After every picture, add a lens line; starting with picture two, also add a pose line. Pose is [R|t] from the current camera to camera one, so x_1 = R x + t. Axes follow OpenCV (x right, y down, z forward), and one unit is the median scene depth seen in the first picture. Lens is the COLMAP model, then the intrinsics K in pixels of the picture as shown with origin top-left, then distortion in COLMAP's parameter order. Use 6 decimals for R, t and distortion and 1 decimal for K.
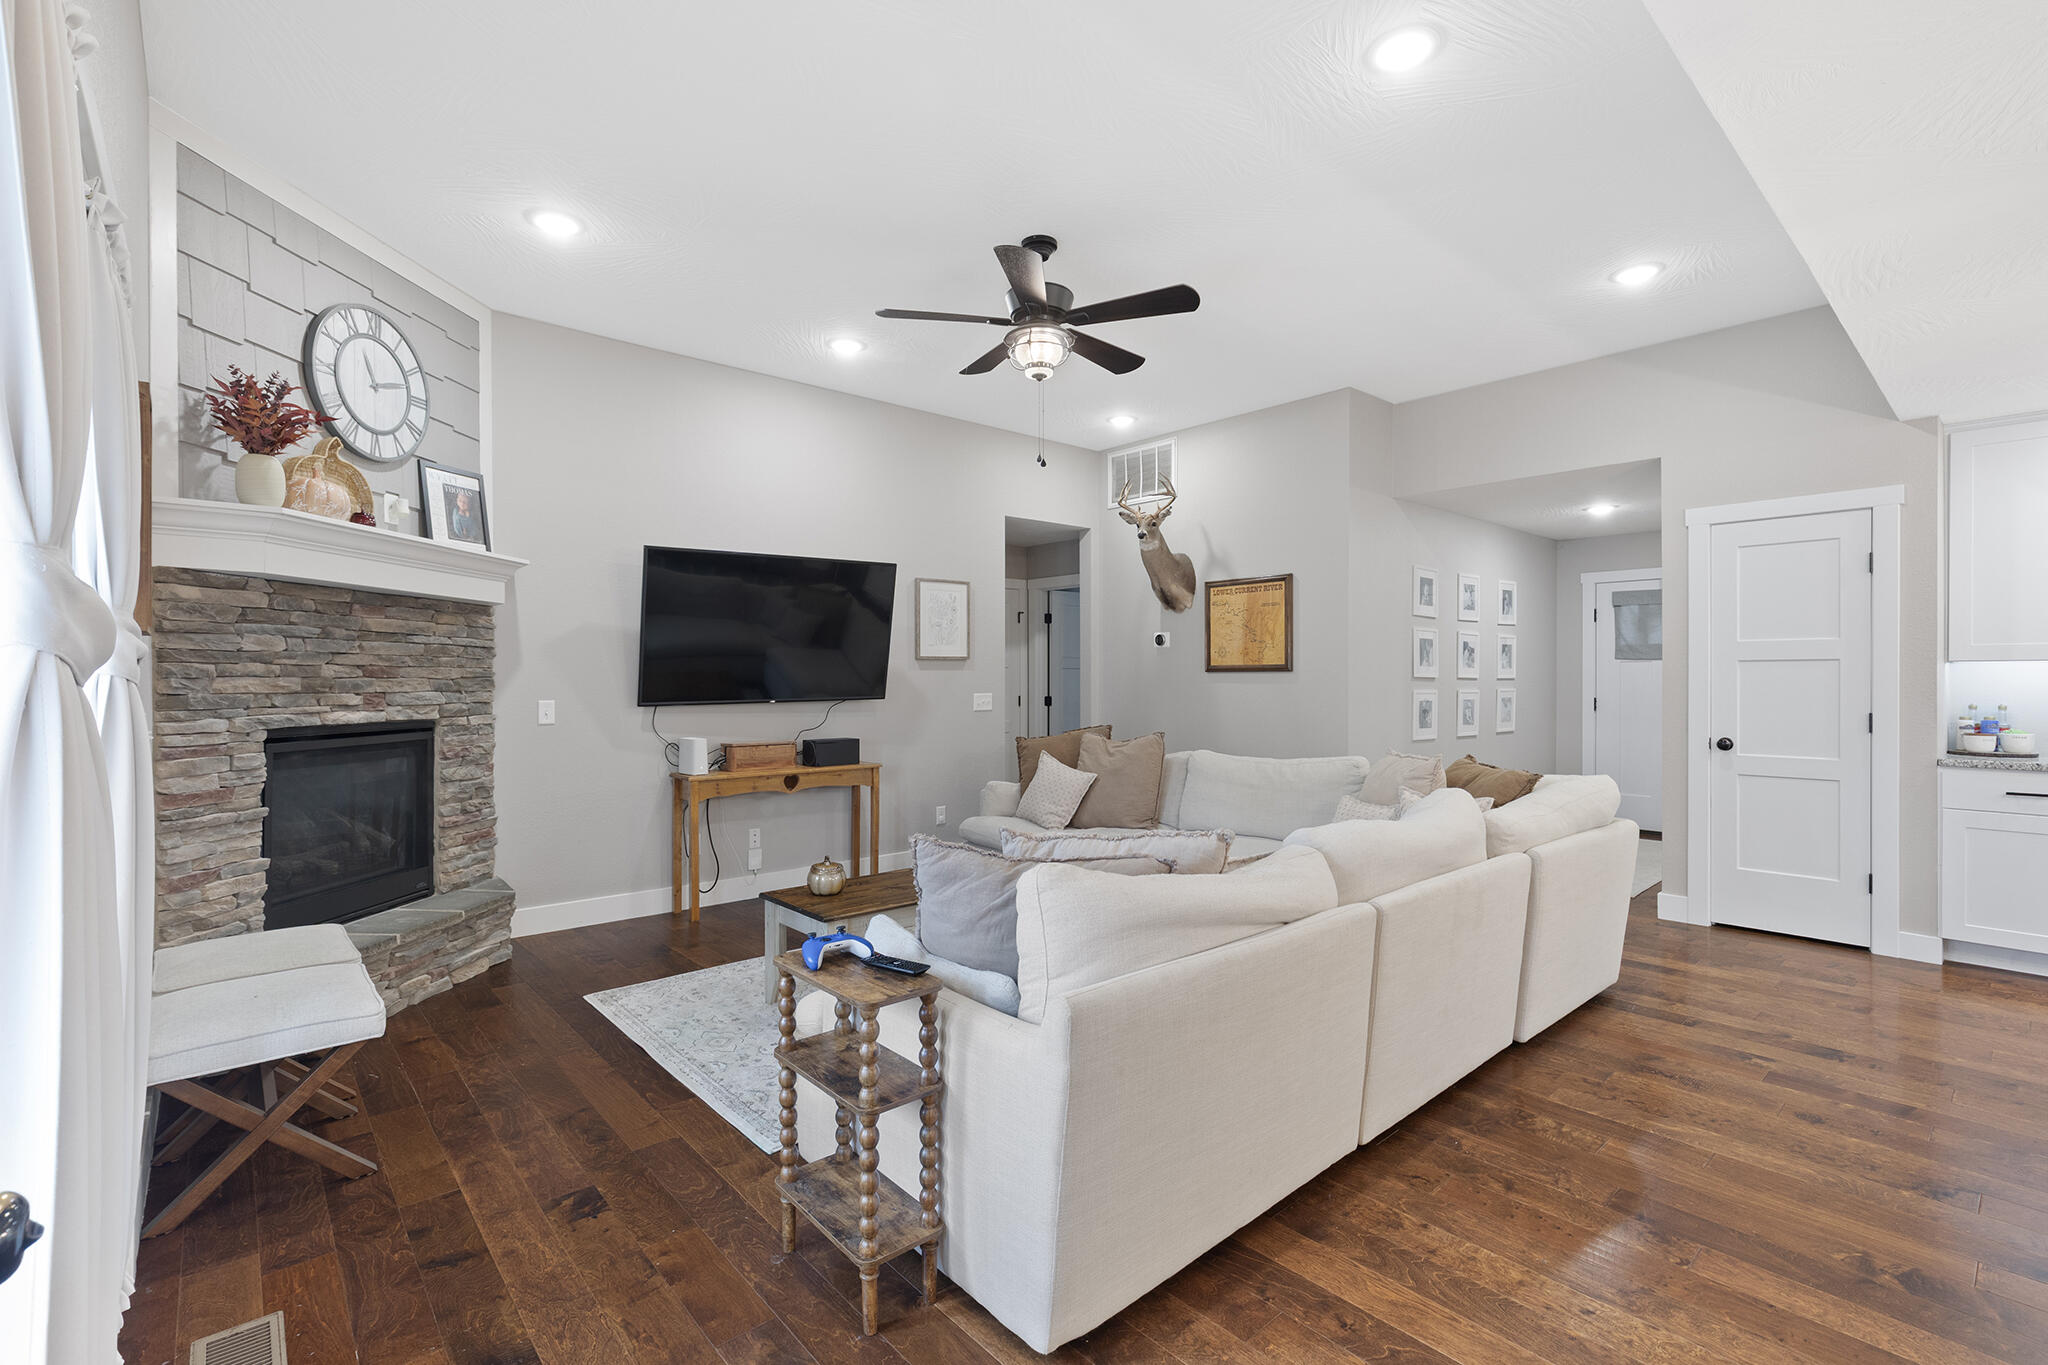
lens RADIAL K [[914.6, 0, 1025.8], [0, 914.6, 683.9], [0, 0, 1]] dist [0.002164, 0.000178]
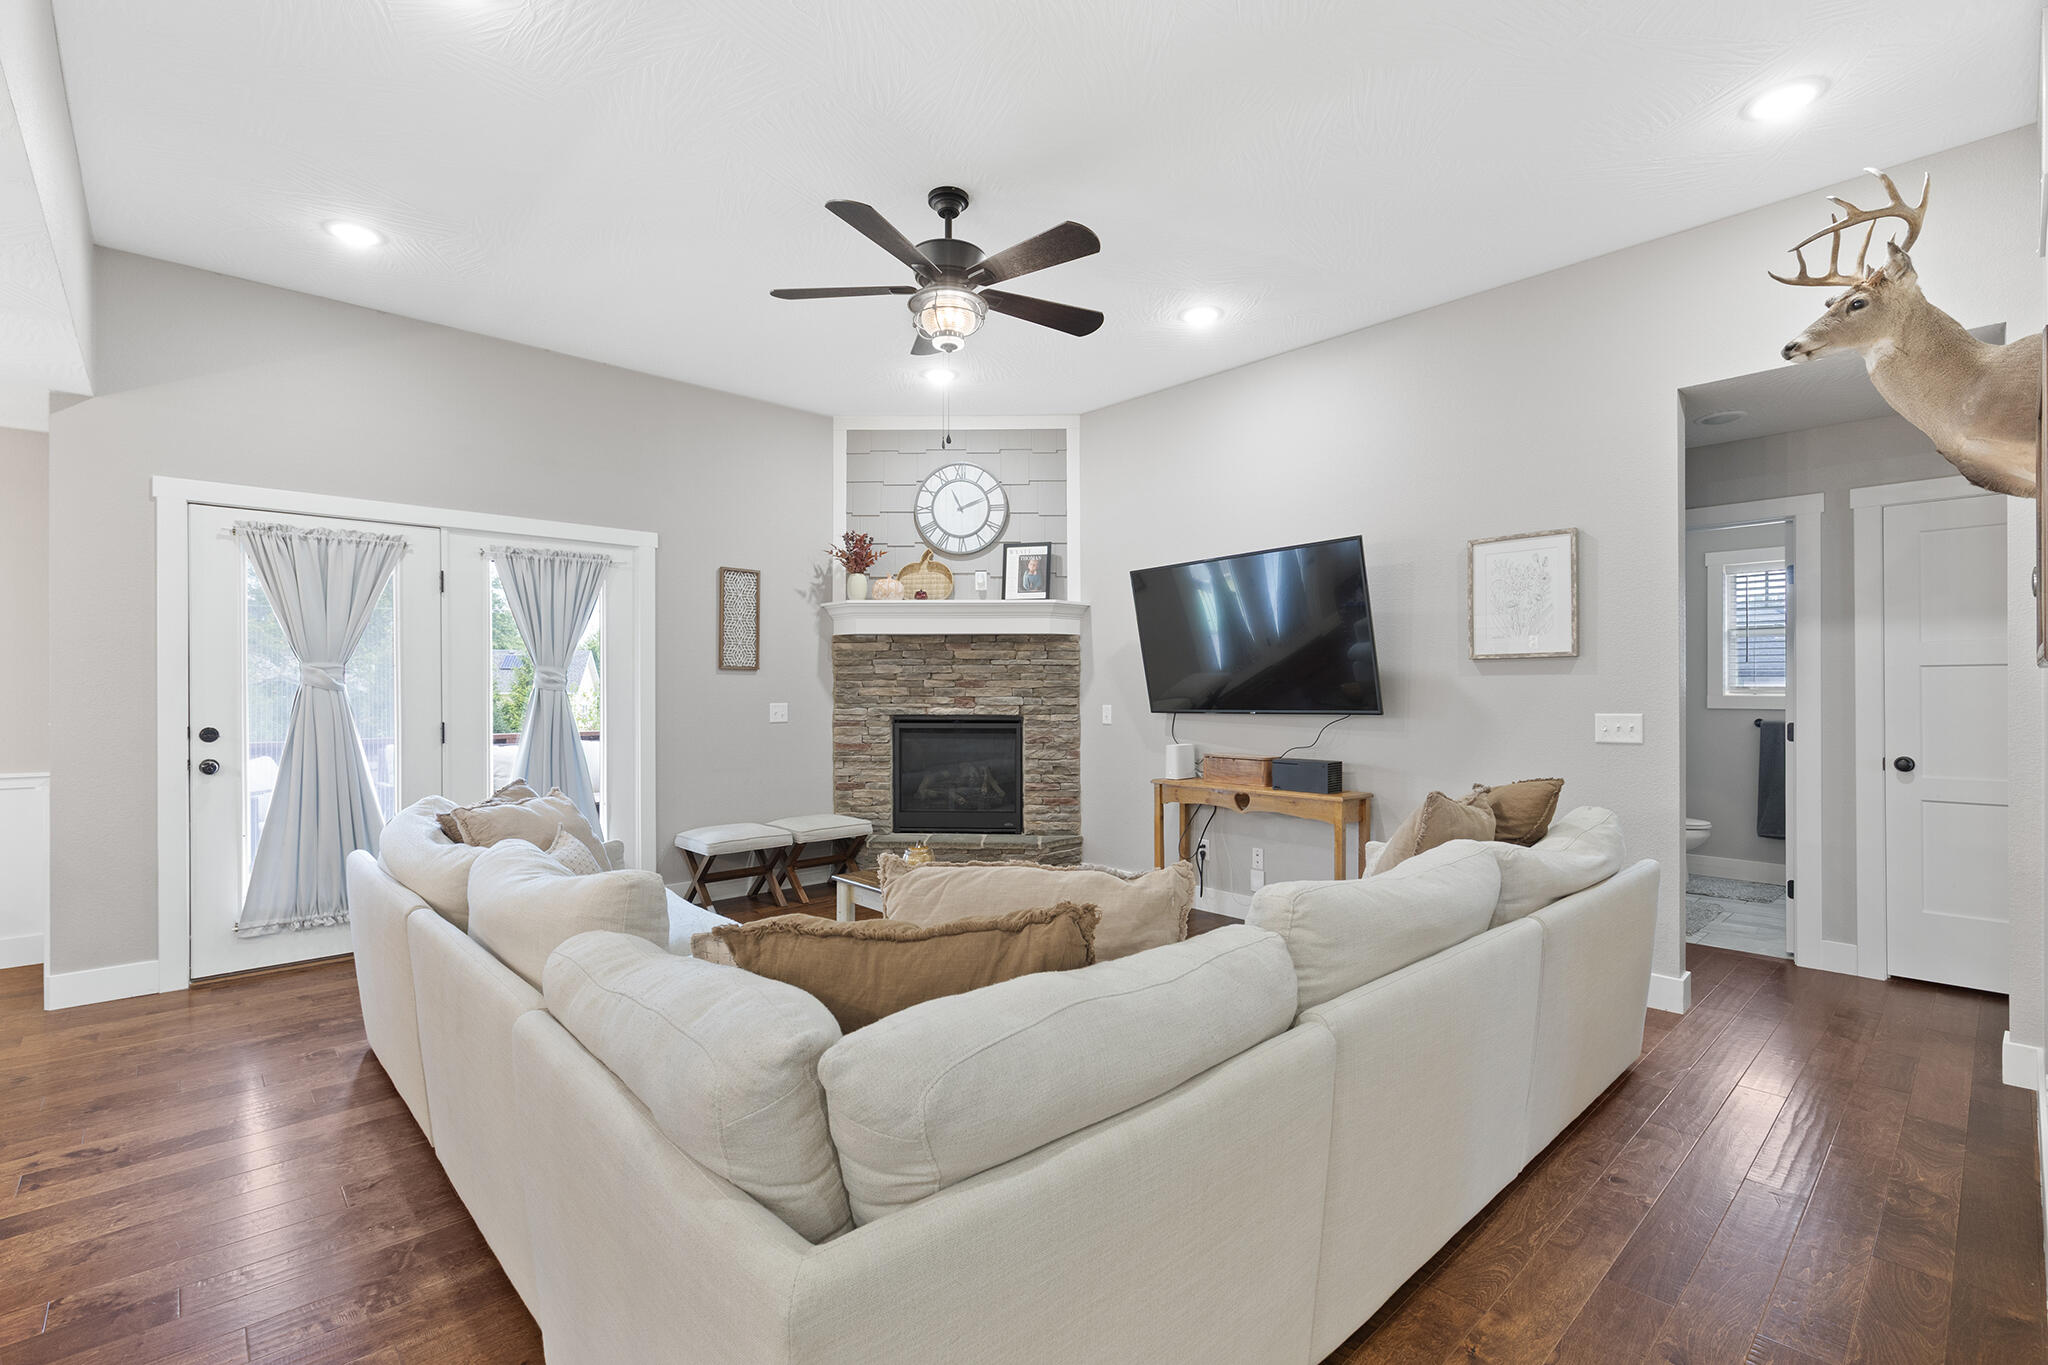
lens RADIAL K [[914.6, 0, 1028.4], [0, 914.6, 688.3], [0, 0, 1]] dist [0.002164, 0.000178]
pose [[0.028237, -0.000148, -0.999601, 0.823082], [-0.006474, 0.999979, -0.000331, -0.004938], [0.999580, 0.006480, 0.028236, 0.958990]]
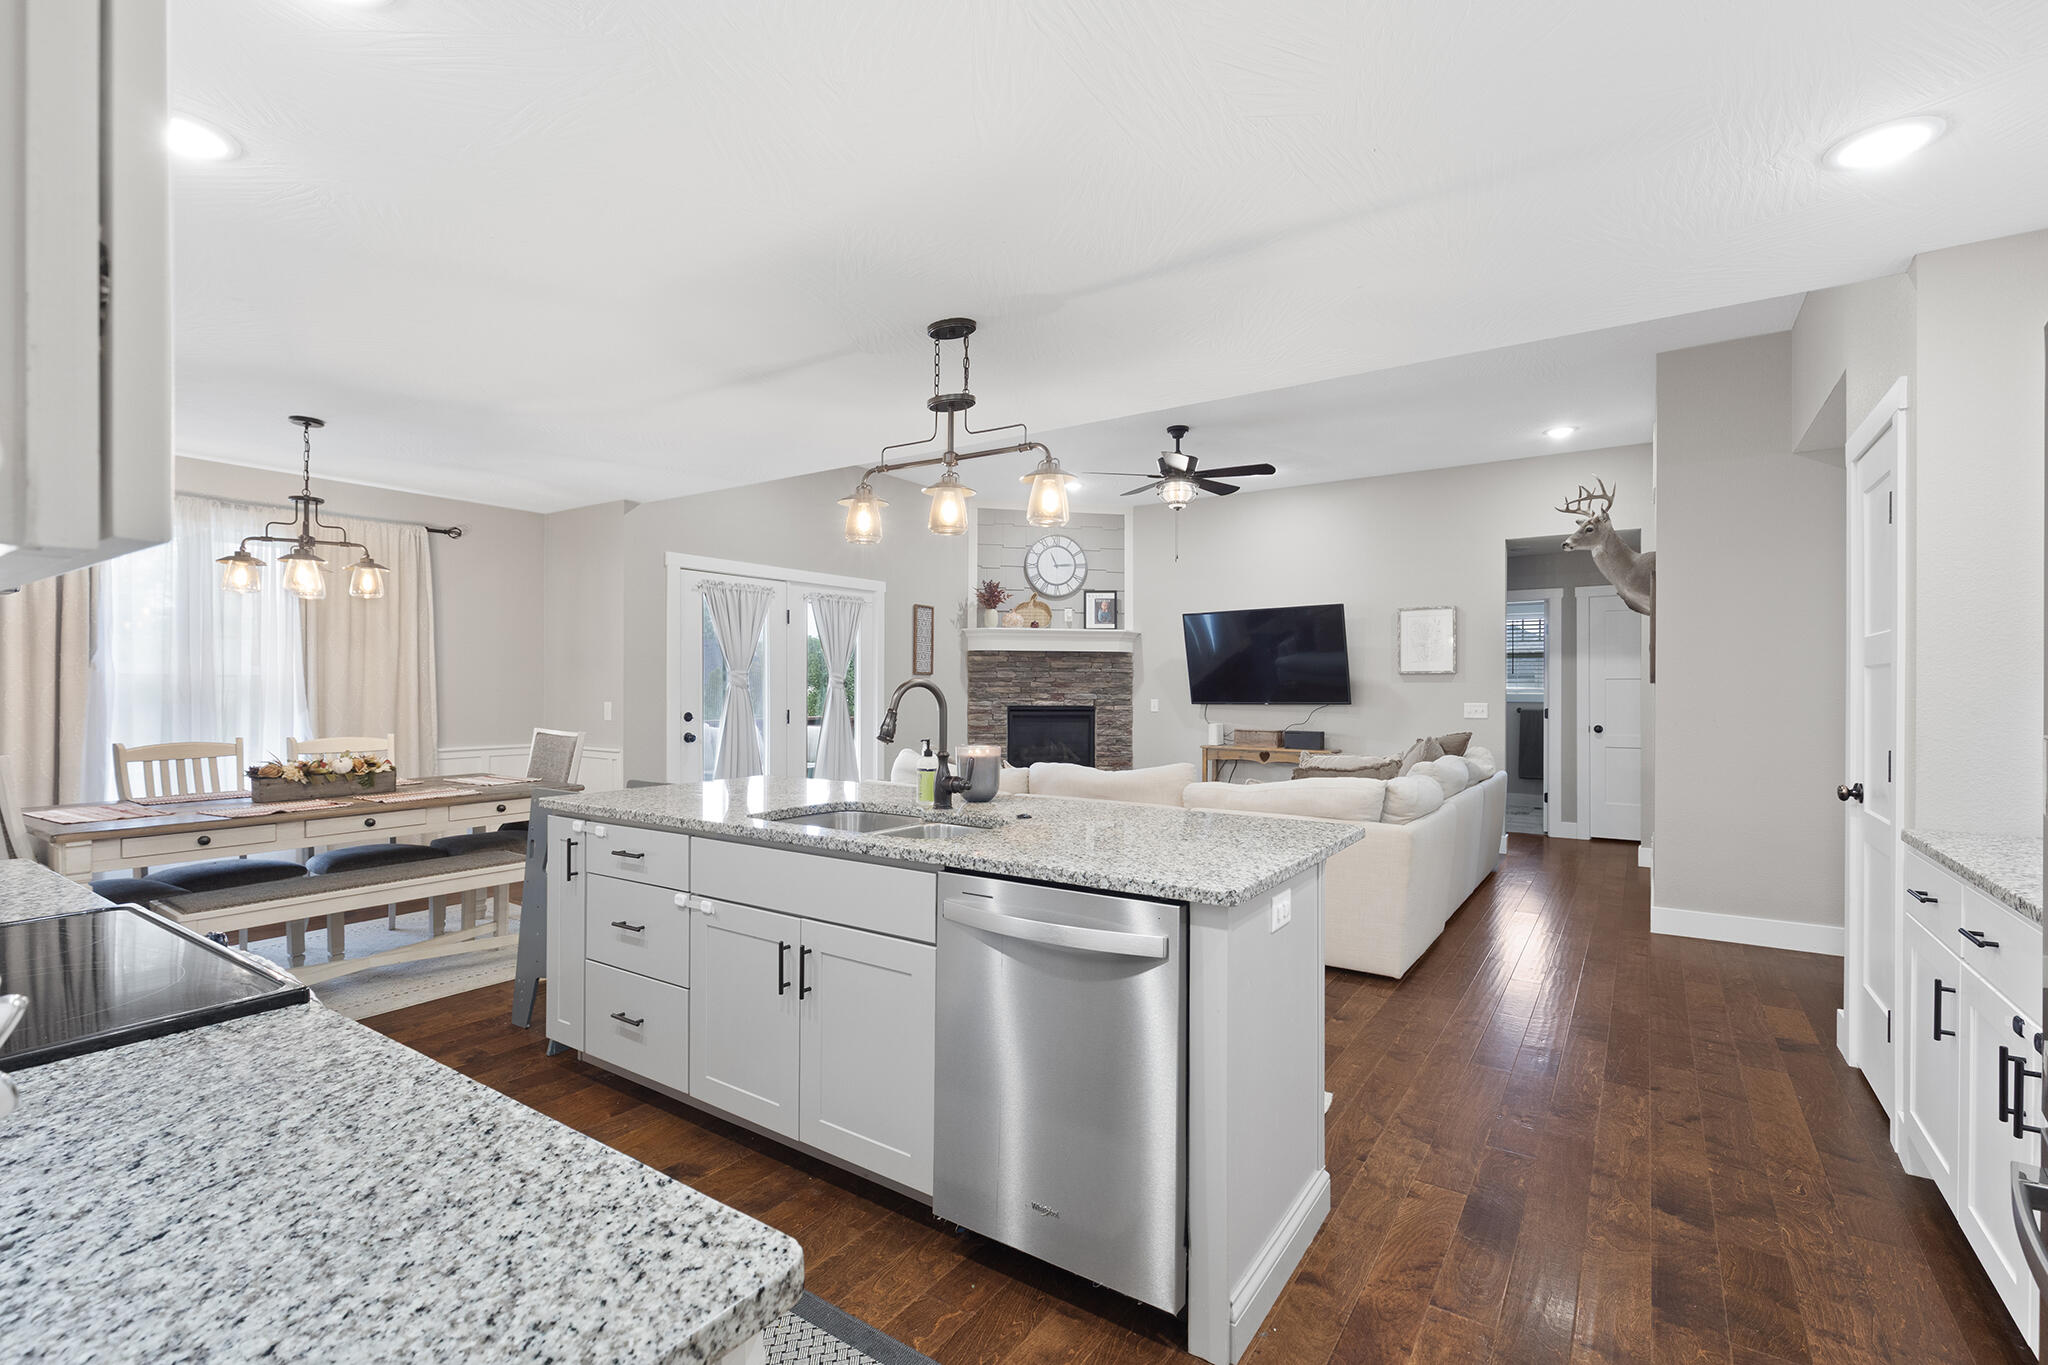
lens RADIAL K [[914.6, 0, 1023.6], [0, 914.6, 686.4], [0, 0, 1]] dist [0.002164, 0.000178]
pose [[0.248531, 0.001992, -0.968622, 1.422464], [-0.010660, 0.999943, -0.000678, -0.005641], [0.968565, 0.010494, 0.248538, 0.286773]]
